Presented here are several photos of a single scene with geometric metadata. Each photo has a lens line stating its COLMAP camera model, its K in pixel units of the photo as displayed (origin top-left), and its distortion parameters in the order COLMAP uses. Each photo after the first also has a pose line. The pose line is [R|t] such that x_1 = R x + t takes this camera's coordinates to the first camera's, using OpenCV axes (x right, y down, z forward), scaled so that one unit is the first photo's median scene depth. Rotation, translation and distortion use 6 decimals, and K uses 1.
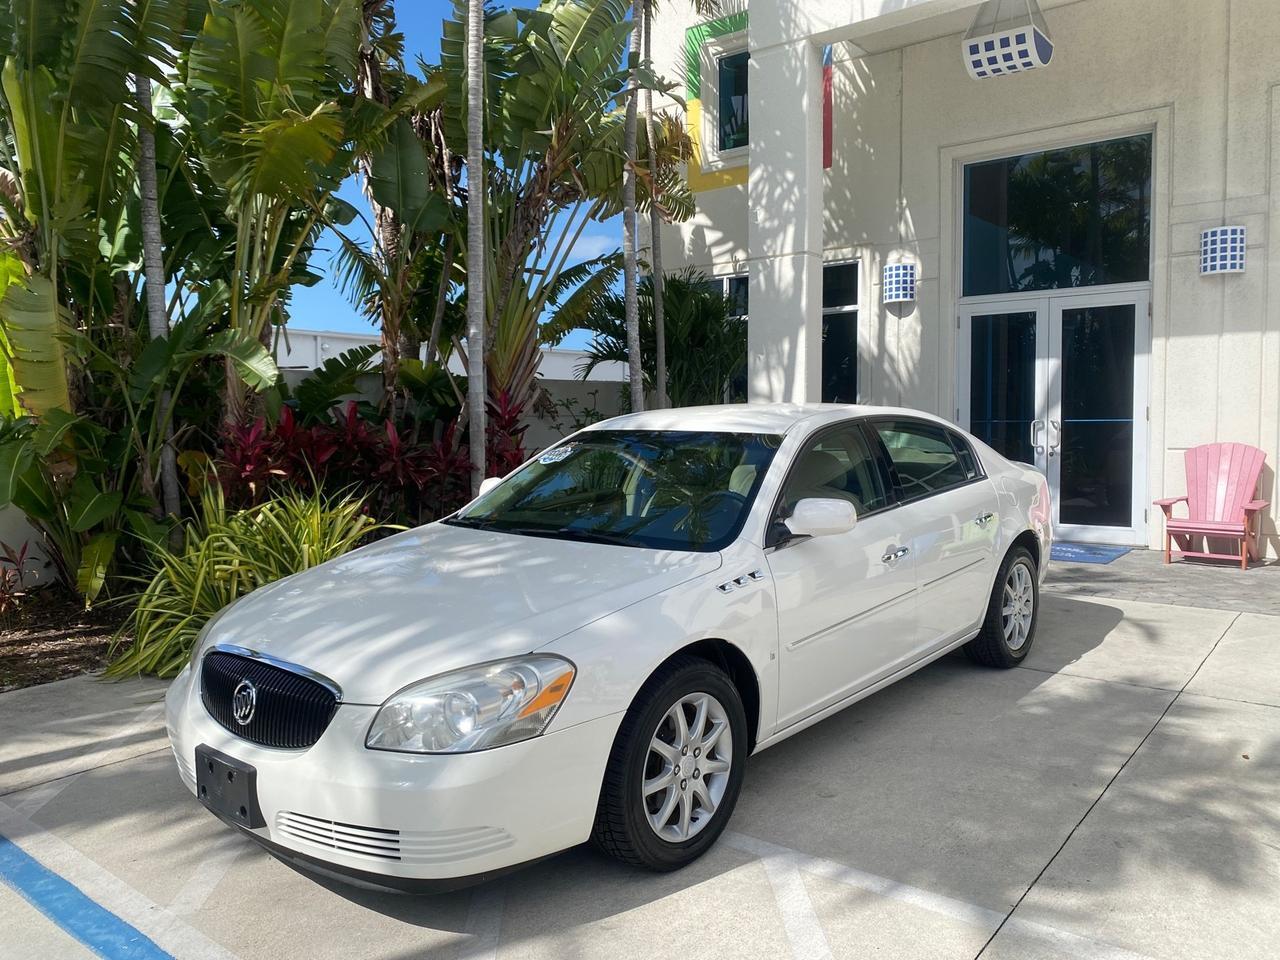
lens RADIAL K [[889.4, 0, 634.1], [0, 889.4, 473.5], [0, 0, 1]] dist [0.012814, -0.012556]
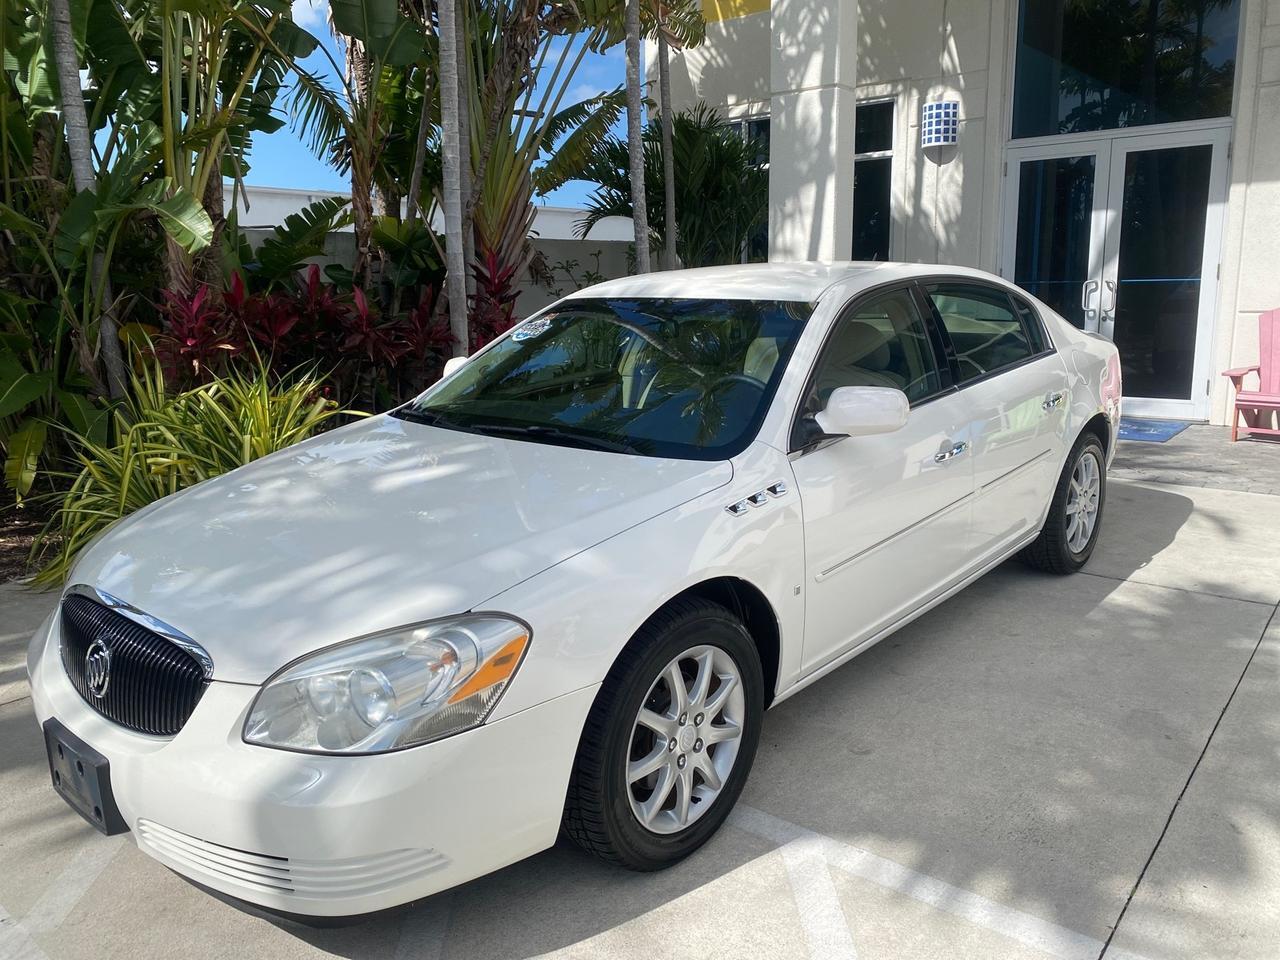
lens RADIAL K [[889.4, 0, 643.3], [0, 889.4, 448.8], [0, 0, 1]] dist [0.012814, -0.012556]
pose [[0.999938, -0.005937, -0.009421, 0.015966], [0.007053, 0.992358, 0.123187, -0.008623], [0.008617, -0.123246, 0.992339, 0.133981]]
